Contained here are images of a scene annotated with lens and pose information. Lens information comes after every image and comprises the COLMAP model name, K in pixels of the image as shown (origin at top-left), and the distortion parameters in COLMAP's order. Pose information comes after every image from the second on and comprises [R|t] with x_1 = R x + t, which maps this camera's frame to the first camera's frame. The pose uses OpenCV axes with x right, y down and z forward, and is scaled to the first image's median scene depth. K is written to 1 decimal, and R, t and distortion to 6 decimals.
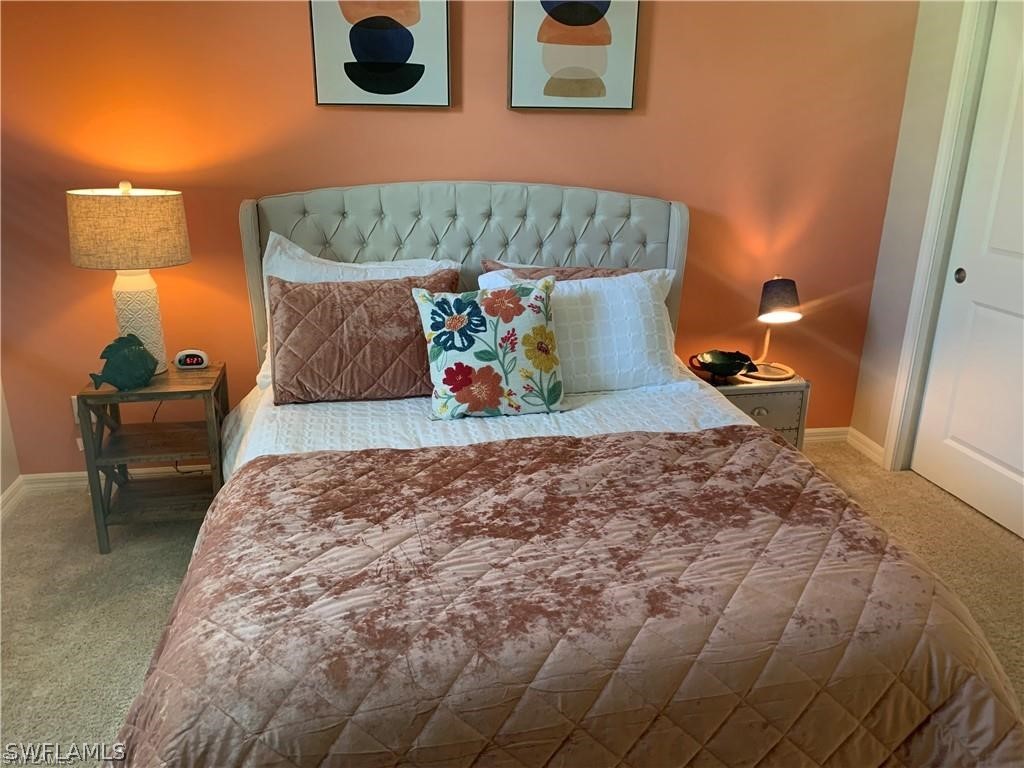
lens RADIAL K [[782.0, 0, 512.0], [0, 782.0, 384.0], [0, 0, 1]] dist [0.038738, -0.015442]
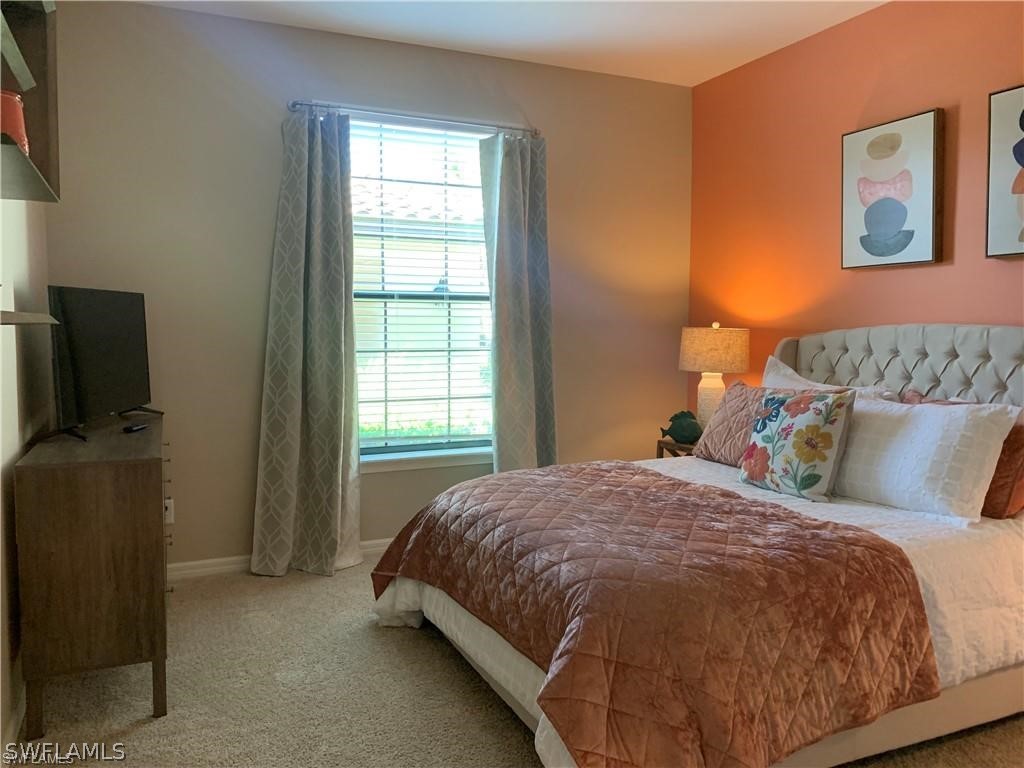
lens RADIAL K [[782.0, 0, 512.0], [0, 782.0, 384.0], [0, 0, 1]] dist [0.038738, -0.015442]
pose [[0.246734, 0.060384, -0.967200, 1.074632], [-0.311582, 0.950005, -0.020174, 0.033753], [0.917627, 0.306340, 0.253213, 0.254699]]
